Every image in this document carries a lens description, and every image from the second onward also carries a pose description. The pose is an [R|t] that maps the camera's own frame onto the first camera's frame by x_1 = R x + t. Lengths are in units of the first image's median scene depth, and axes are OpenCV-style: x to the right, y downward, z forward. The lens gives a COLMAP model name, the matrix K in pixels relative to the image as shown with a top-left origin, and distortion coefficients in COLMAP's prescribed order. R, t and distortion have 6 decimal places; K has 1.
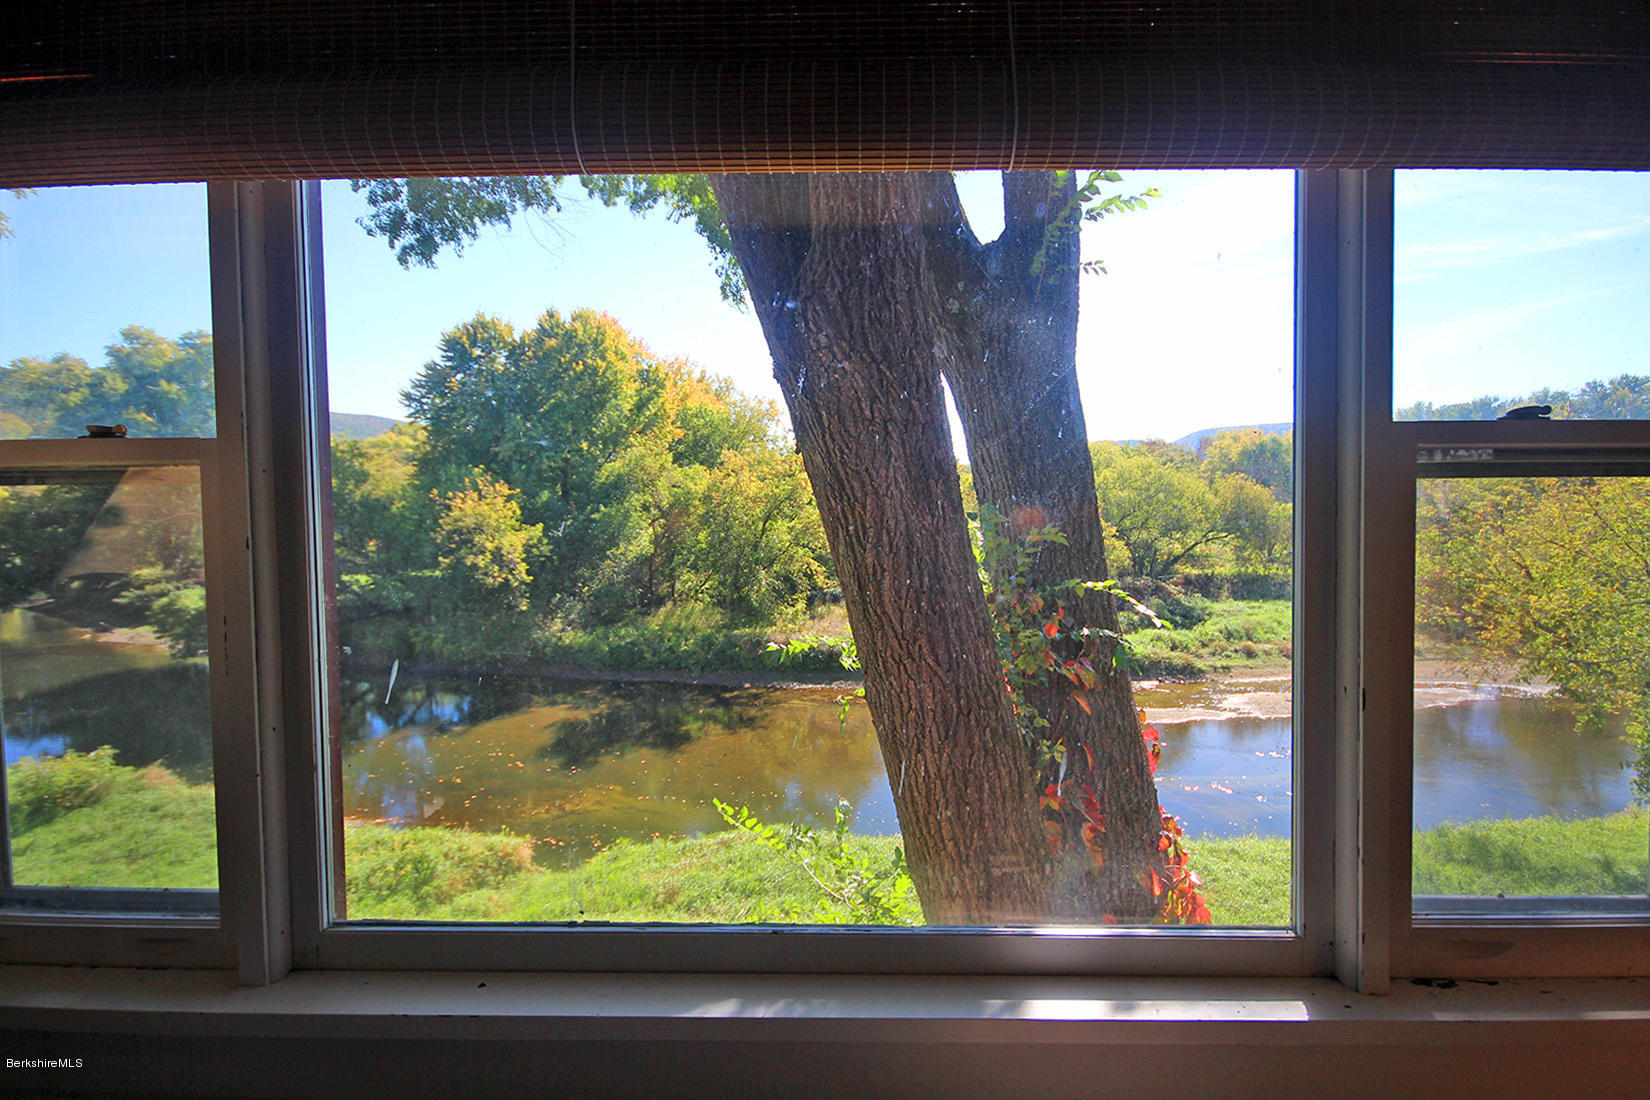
lens RADIAL K [[762.5, 0, 814.3], [0, 762.5, 538.6], [0, 0, 1]] dist [0.004275, -0.005765]
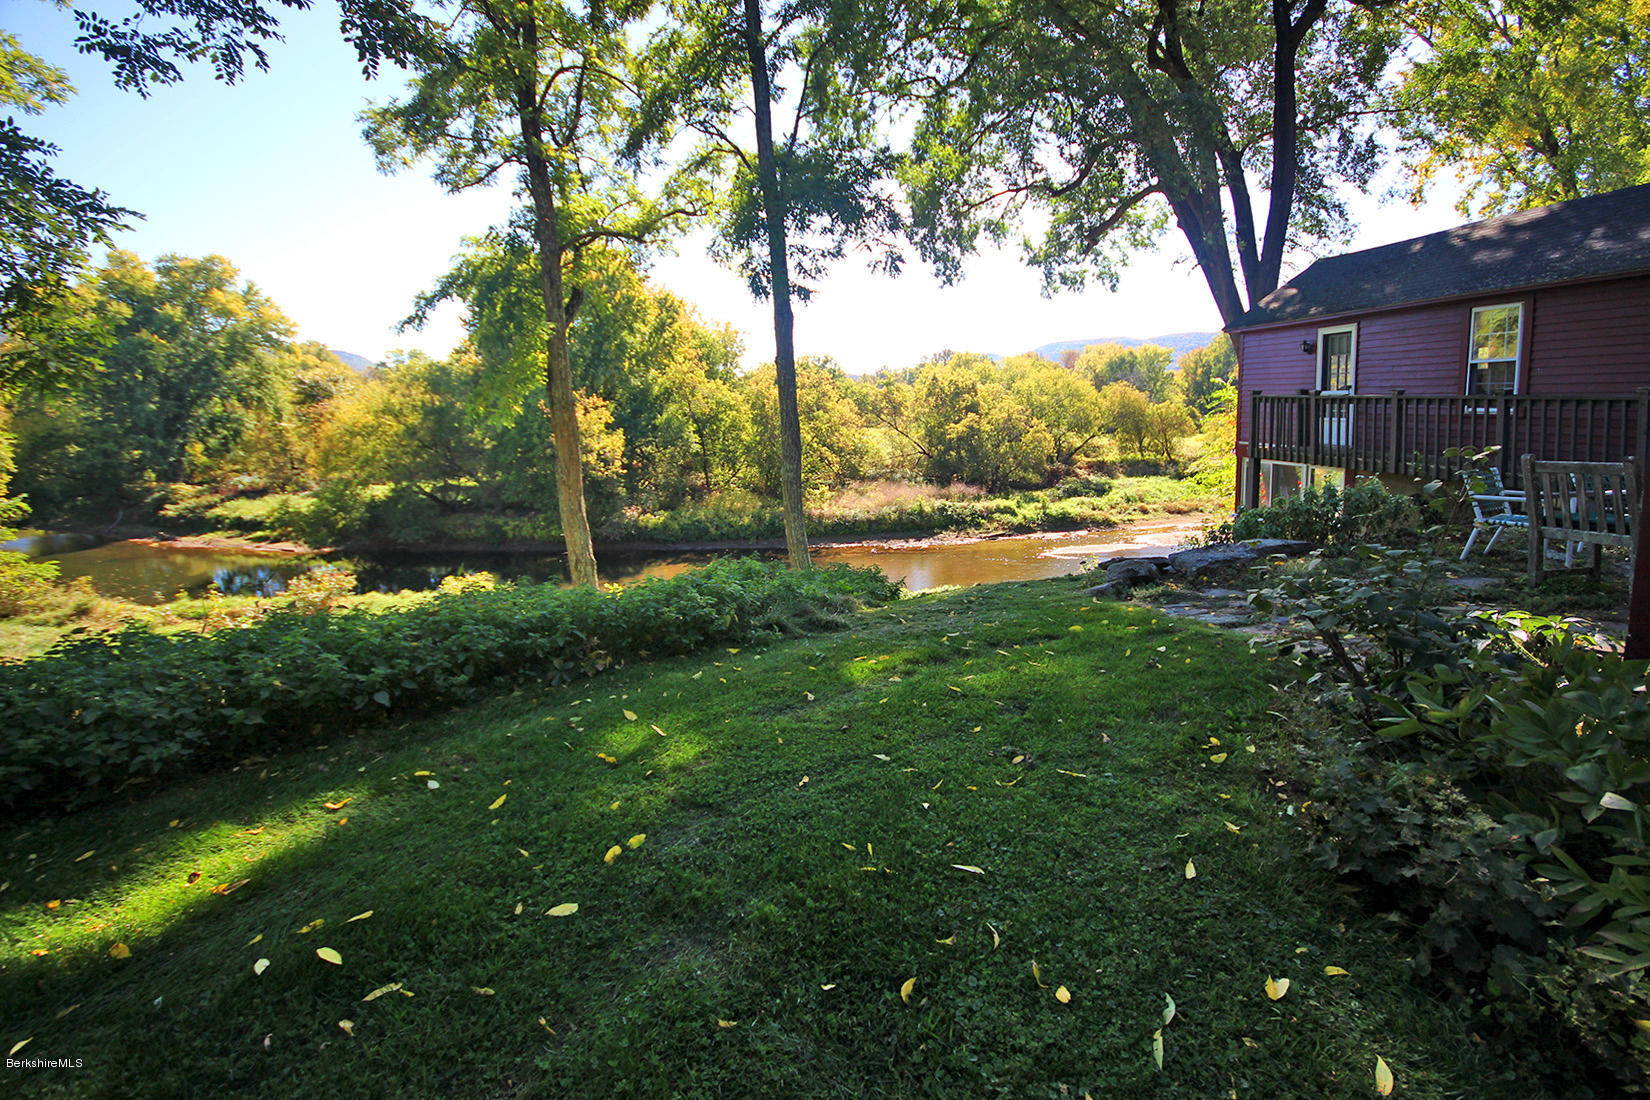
lens RADIAL K [[762.5, 0, 814.8], [0, 762.5, 475.2], [0, 0, 1]] dist [0.004275, -0.005765]
pose [[0.986521, -0.033513, 0.160168, -0.243883], [0.028878, 0.999096, 0.031182, 0.024815], [-0.161068, -0.026136, 0.986597, -0.271221]]
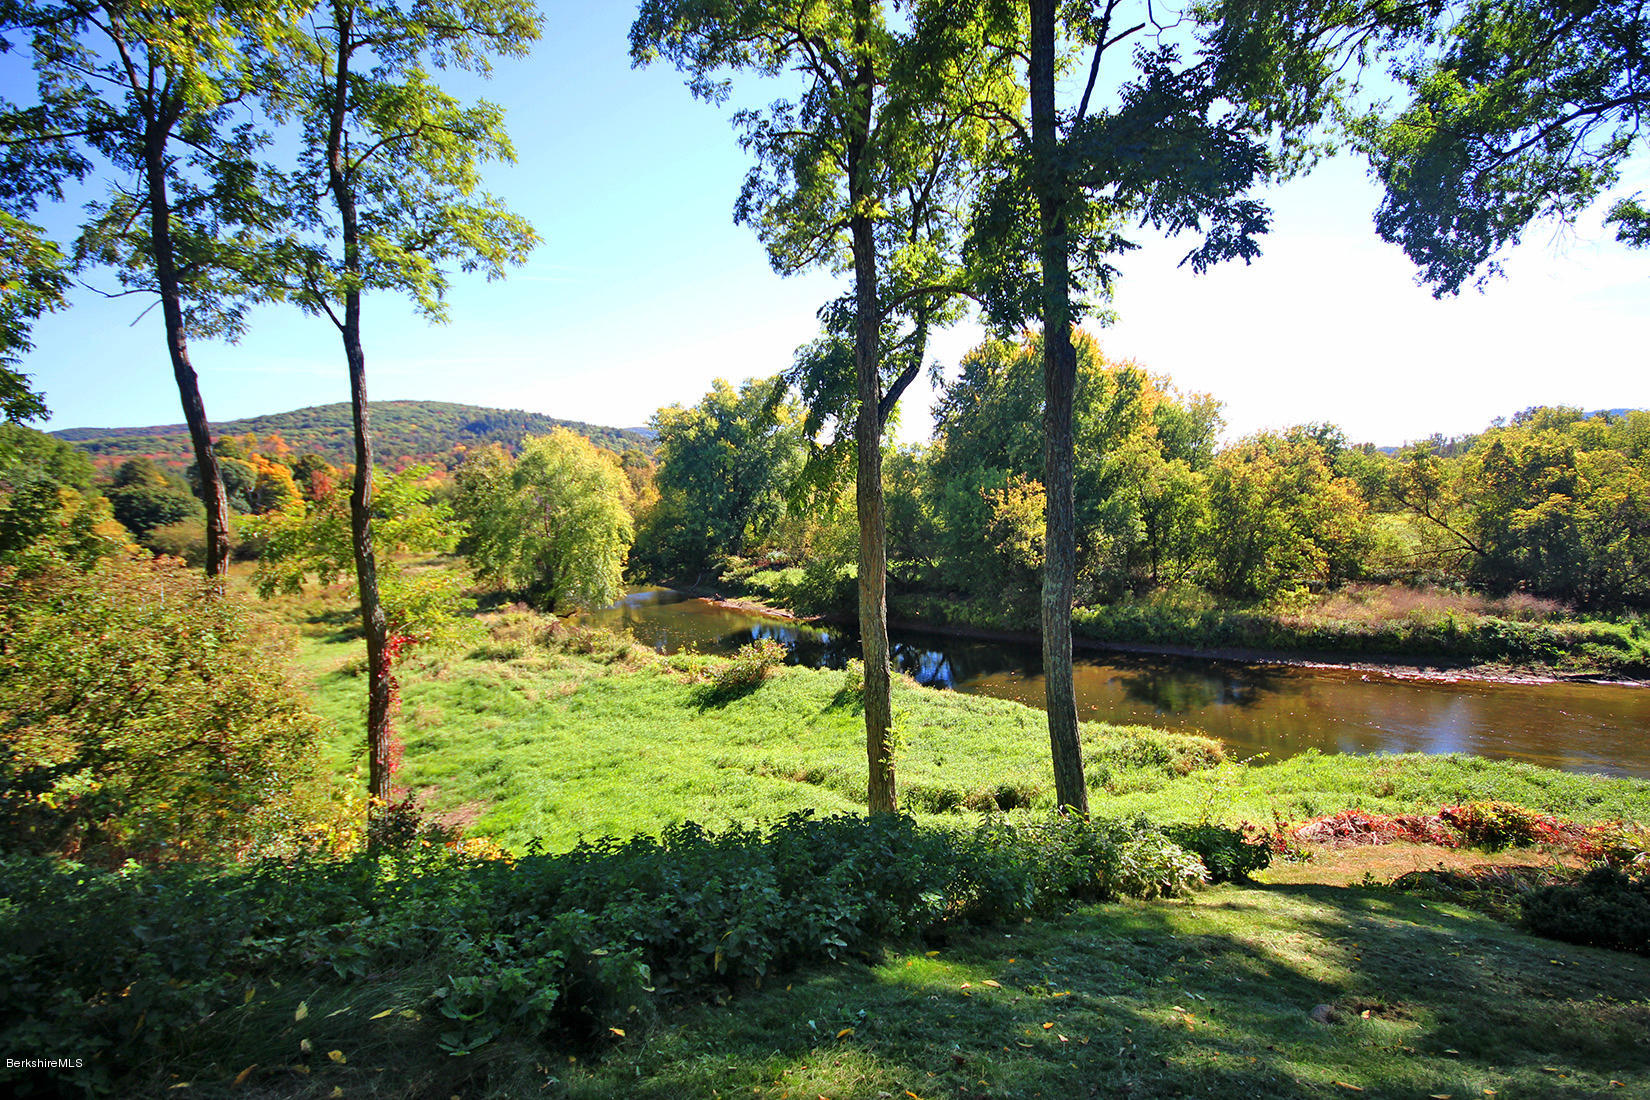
lens RADIAL K [[762.5, 0, 834.5], [0, 762.5, 572.5], [0, 0, 1]] dist [0.004275, -0.005765]
pose [[0.917655, 0.007287, -0.397311, -0.184825], [0.007889, 0.999301, 0.036549, 0.020193], [0.397299, -0.036674, 0.916956, -0.186603]]
